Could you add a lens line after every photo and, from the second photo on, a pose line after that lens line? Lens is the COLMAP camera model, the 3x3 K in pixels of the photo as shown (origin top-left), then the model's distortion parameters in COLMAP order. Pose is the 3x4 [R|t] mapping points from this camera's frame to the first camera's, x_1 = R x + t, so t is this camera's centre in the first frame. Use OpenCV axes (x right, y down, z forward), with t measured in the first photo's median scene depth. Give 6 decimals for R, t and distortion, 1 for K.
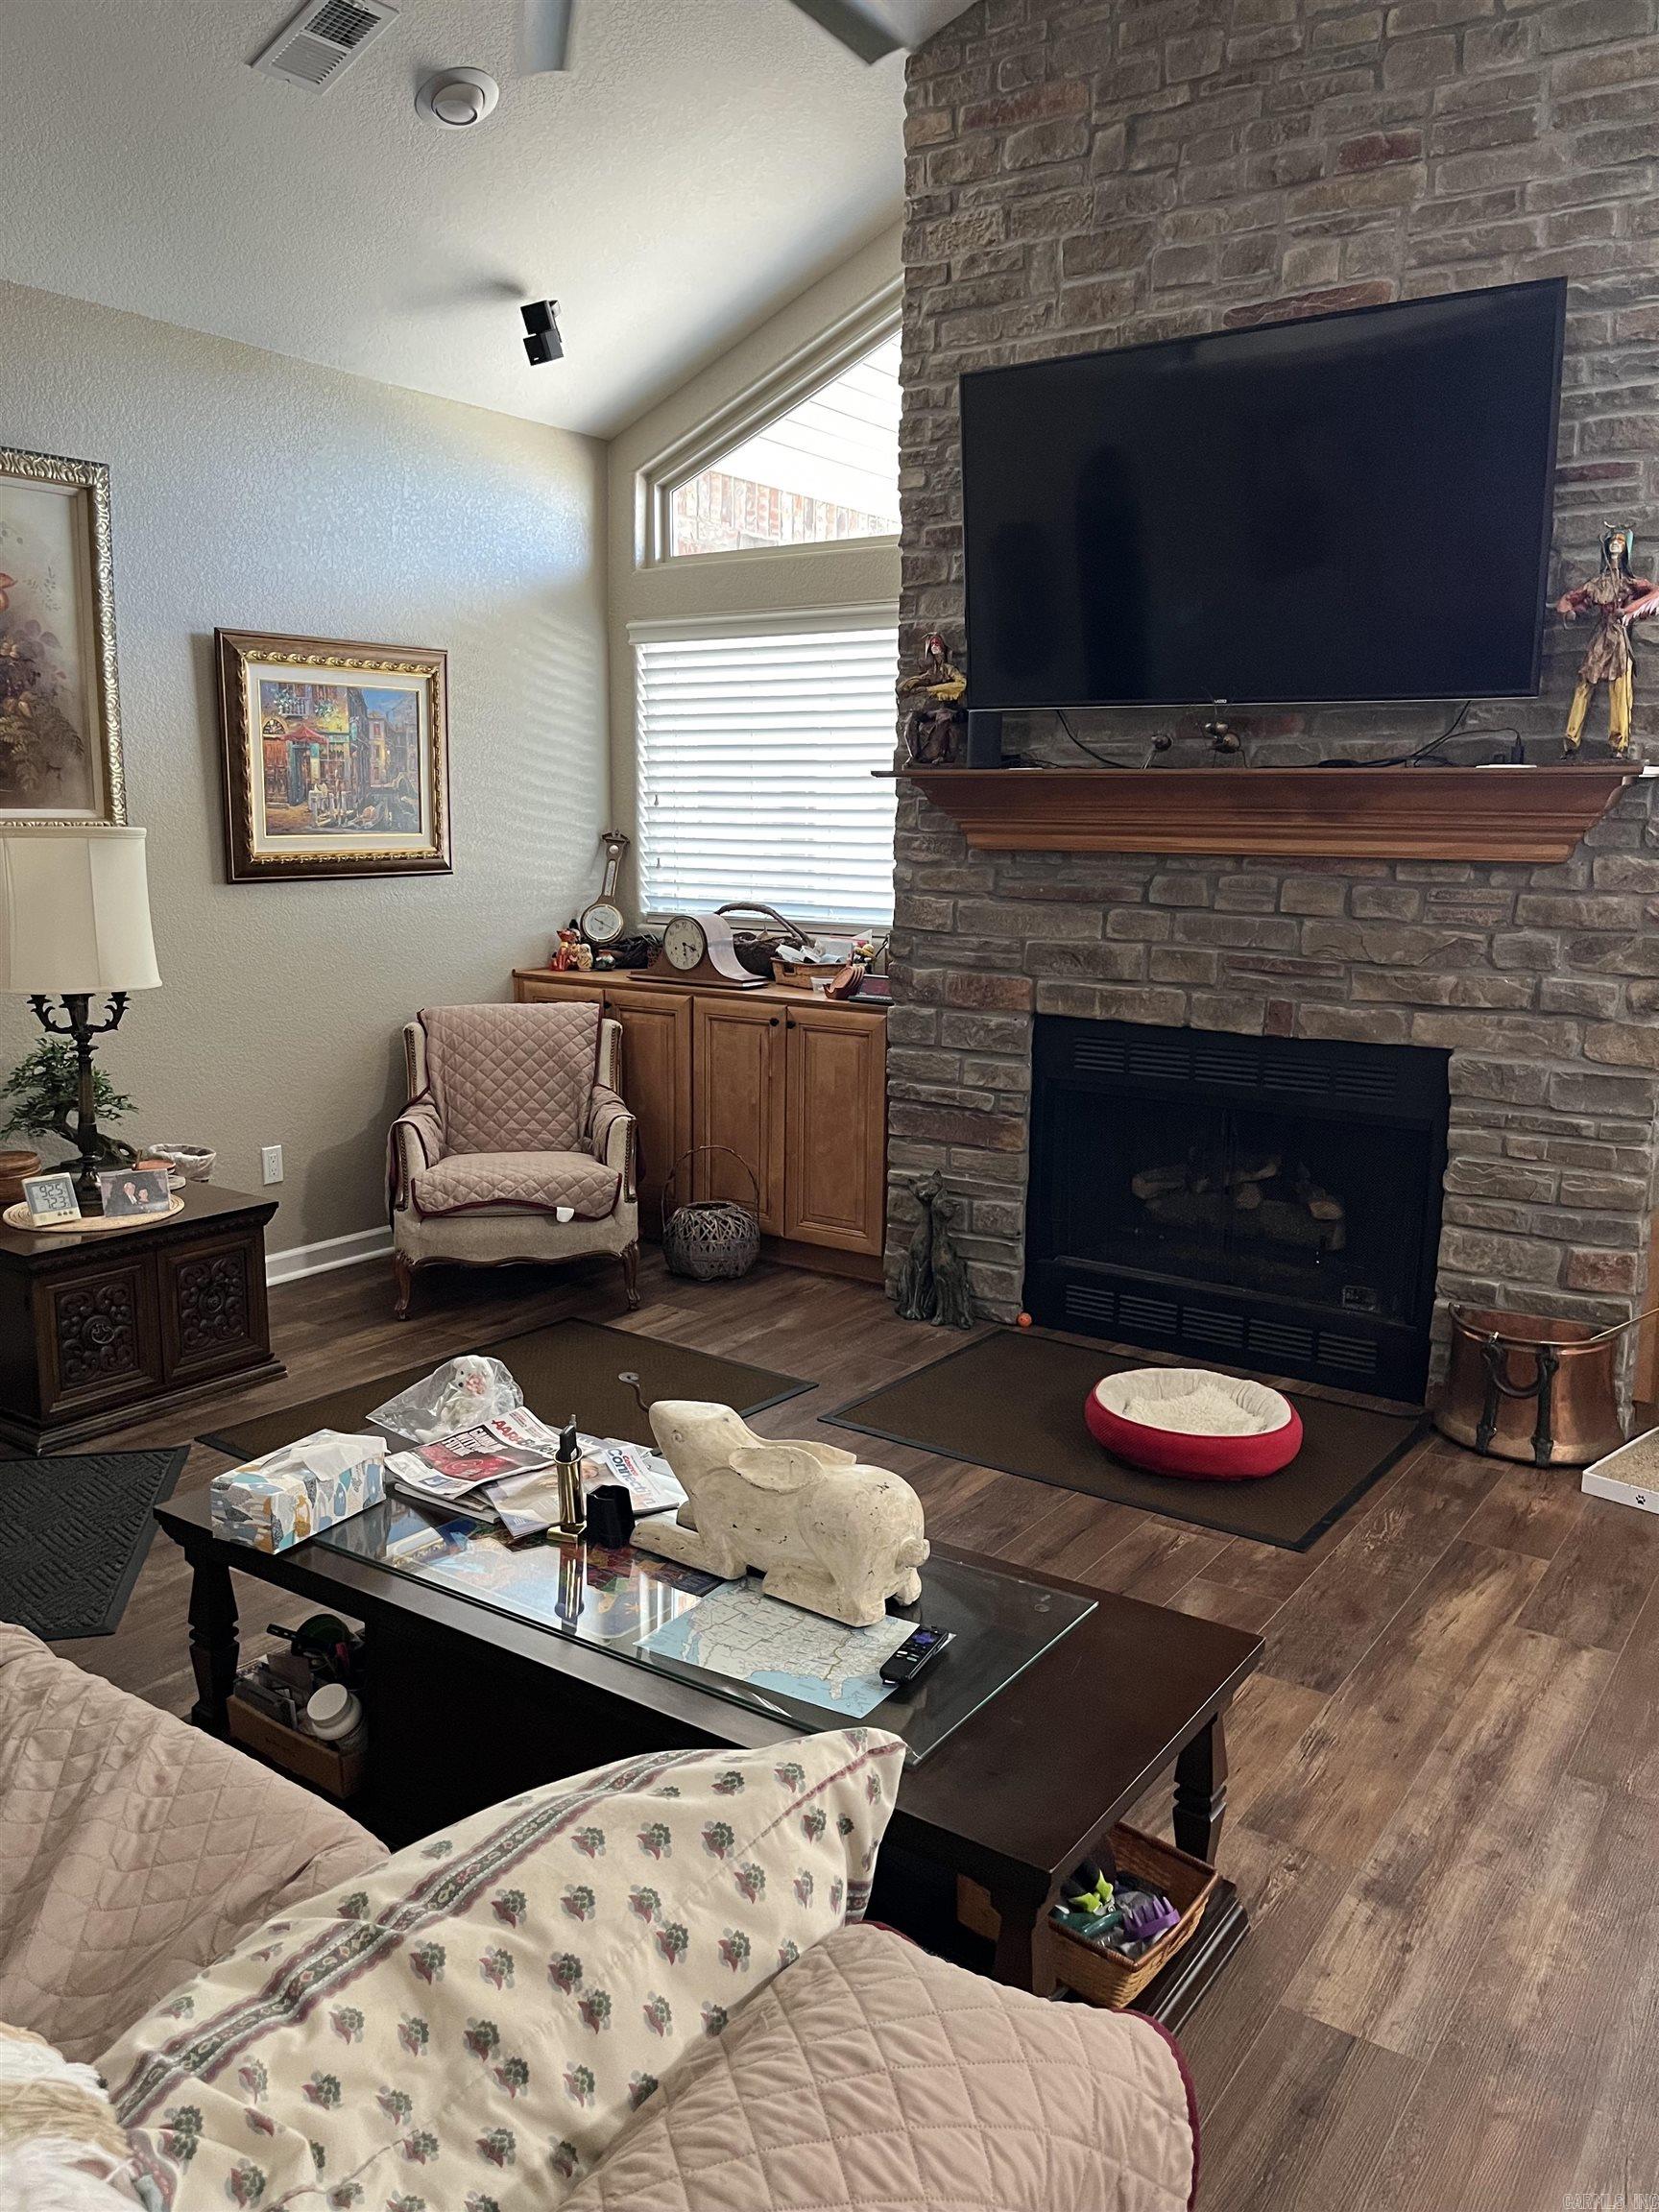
lens RADIAL K [[1661.7, 0, 815.6], [0, 1661.7, 1117.5], [0, 0, 1]] dist [0.075214, -0.106054]
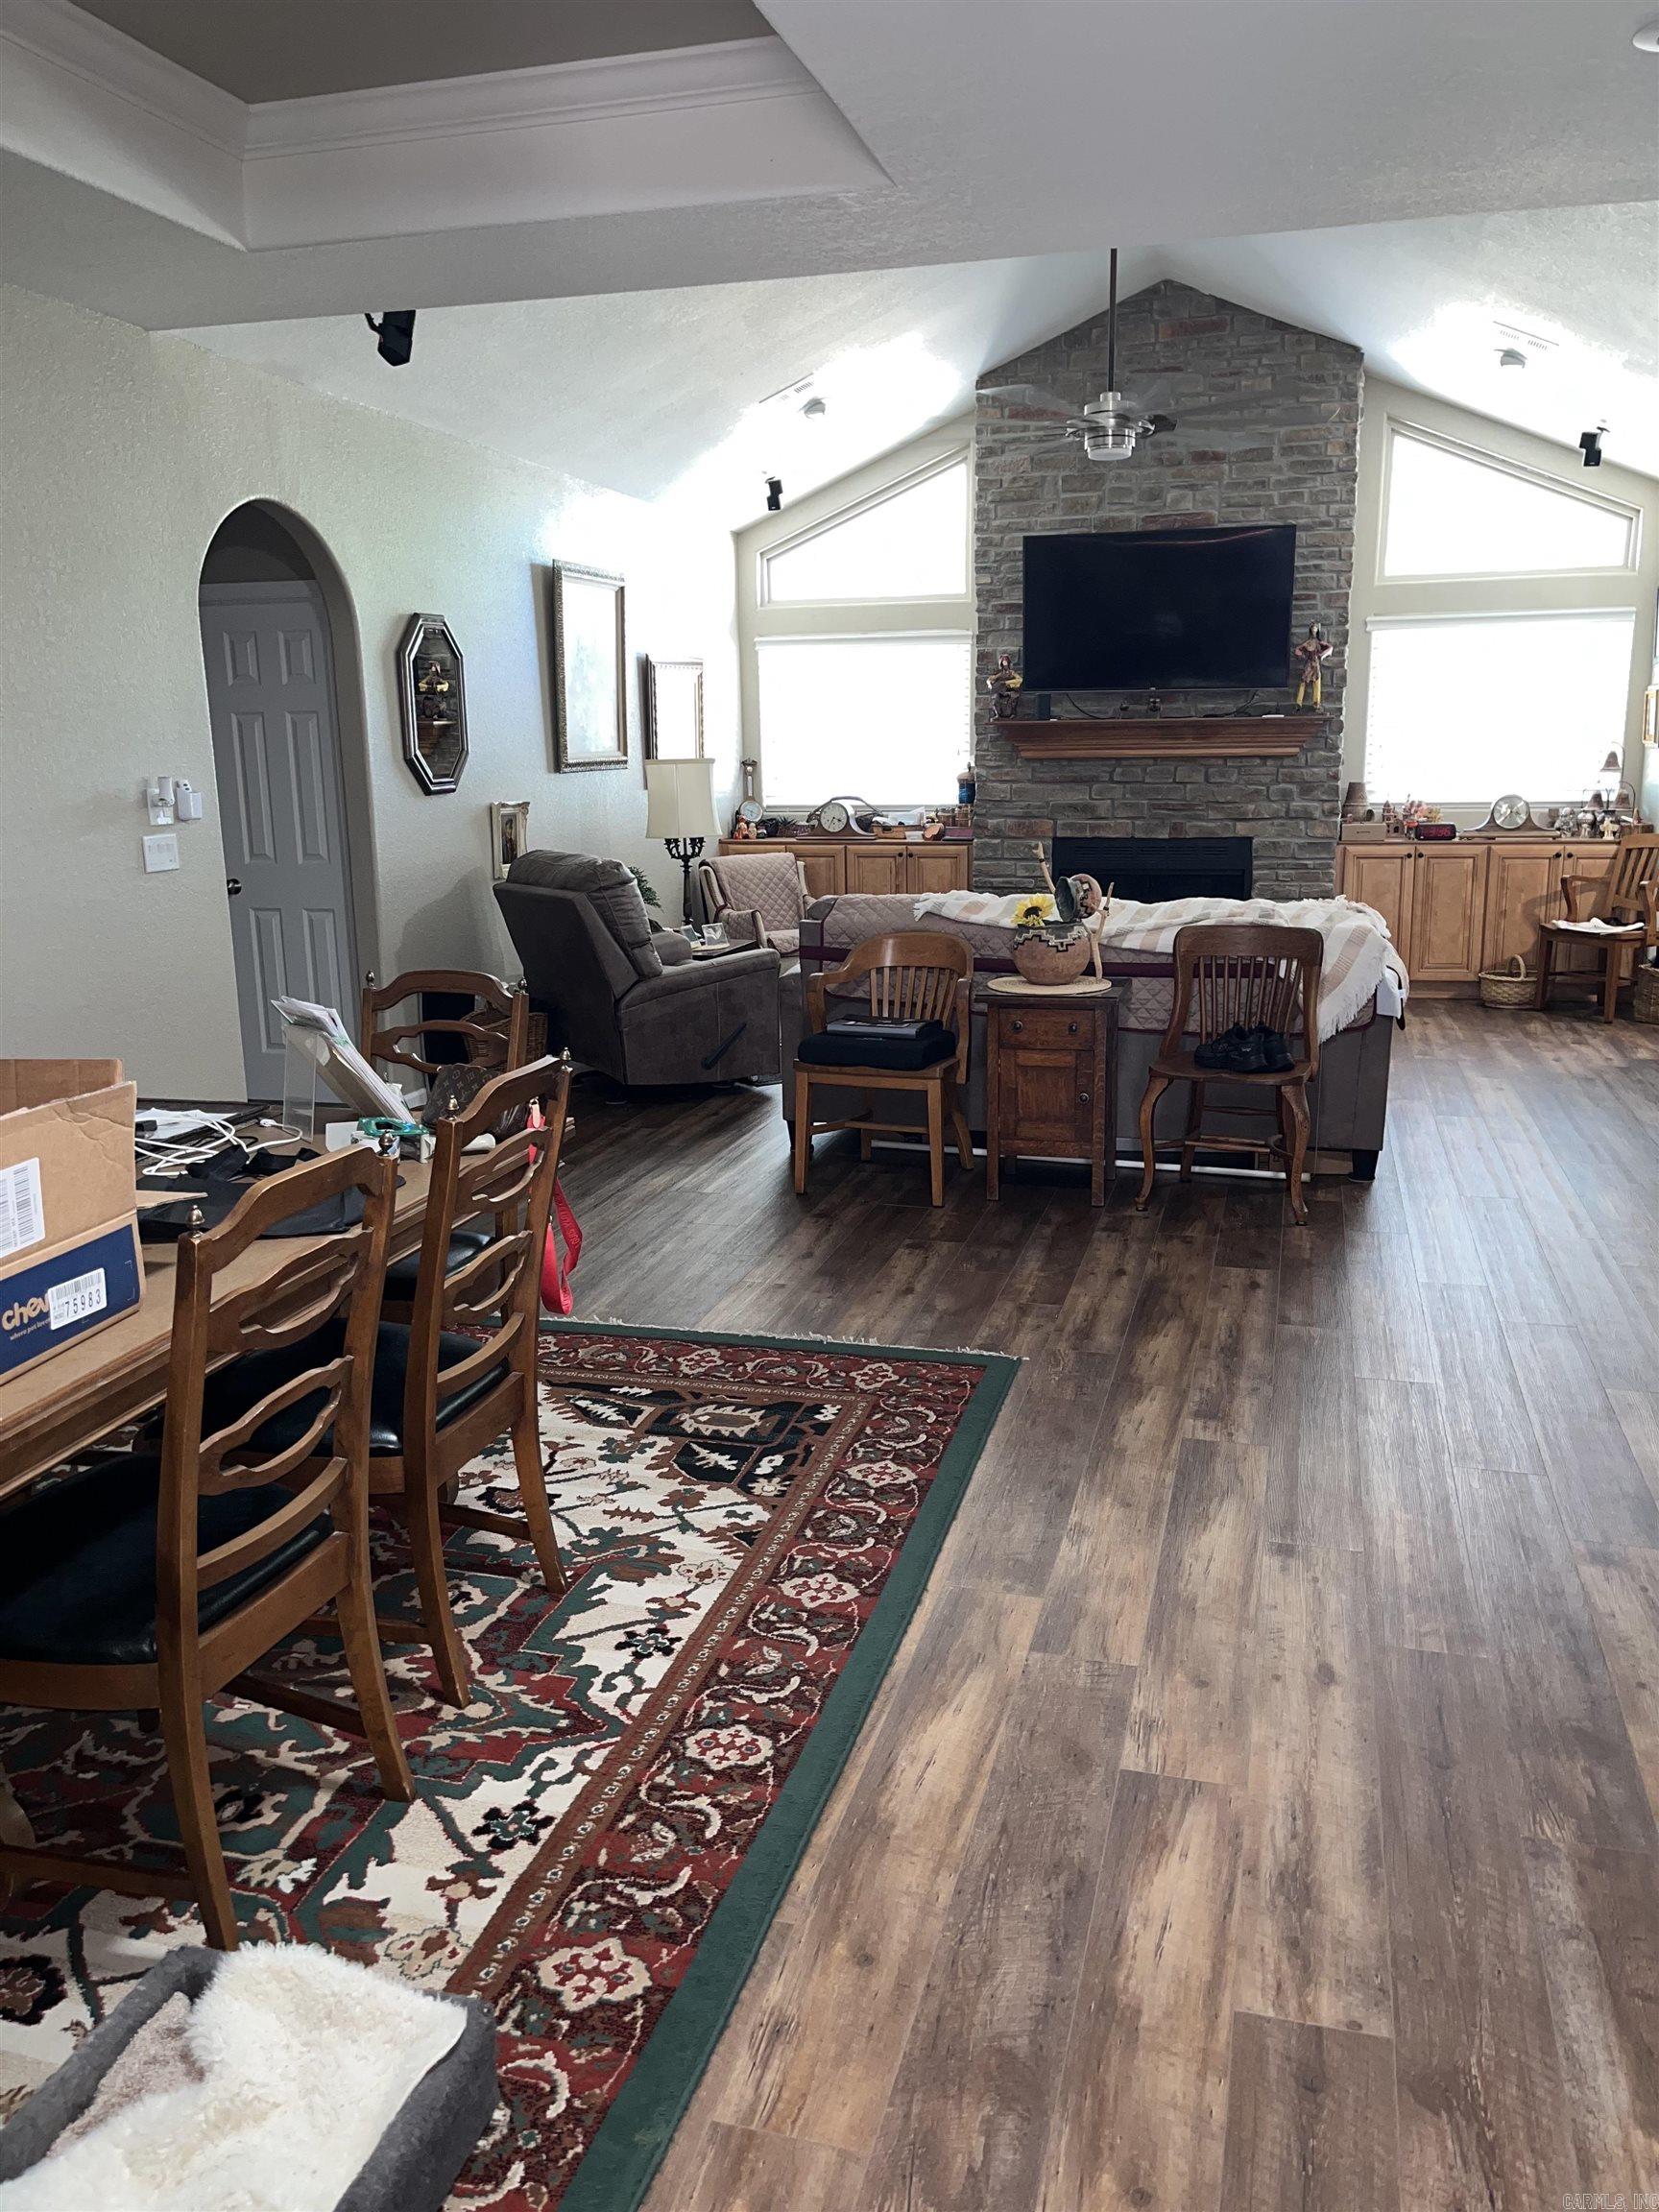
lens RADIAL K [[1661.7, 0, 860.1], [0, 1661.7, 1098.6], [0, 0, 1]] dist [0.075214, -0.106054]
pose [[0.937742, -0.094842, 0.334134, -0.990773], [0.085917, 0.995441, 0.041424, 0.186602], [-0.336539, -0.010137, 0.941615, -1.063153]]
